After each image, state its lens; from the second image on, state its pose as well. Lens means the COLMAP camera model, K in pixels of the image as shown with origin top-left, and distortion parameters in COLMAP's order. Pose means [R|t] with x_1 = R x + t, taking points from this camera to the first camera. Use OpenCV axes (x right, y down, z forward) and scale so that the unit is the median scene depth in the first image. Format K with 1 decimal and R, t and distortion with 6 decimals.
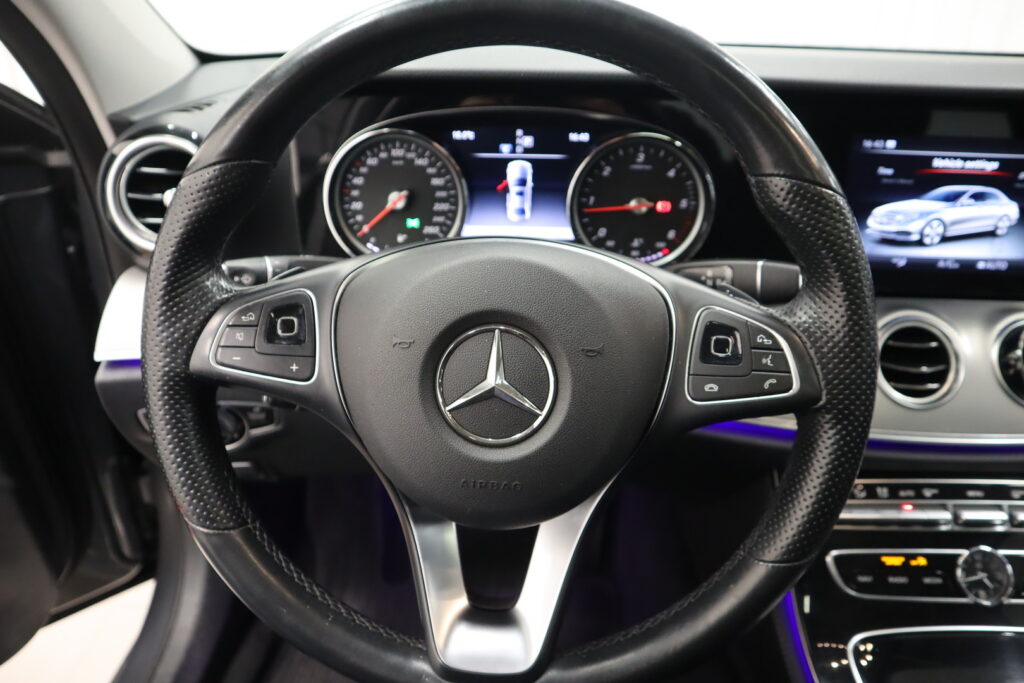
lens RADIAL K [[702.9, 0, 500.4], [0, 702.9, 318.5], [0, 0, 1]] dist [-0.103536, 0.048556]
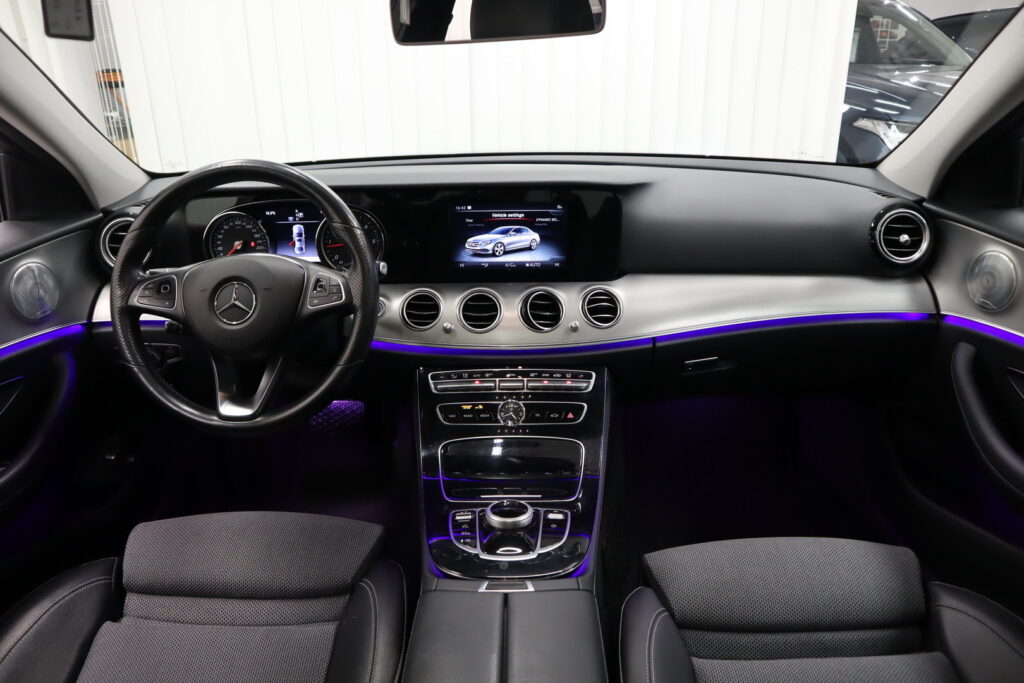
lens RADIAL K [[702.9, 0, 504.0], [0, 702.9, 317.9], [0, 0, 1]] dist [-0.103536, 0.048556]
pose [[0.999469, -0.032042, 0.005920, 0.632892], [0.032488, 0.993879, -0.105589, 0.292232], [-0.002500, 0.105725, 0.994392, -1.036575]]
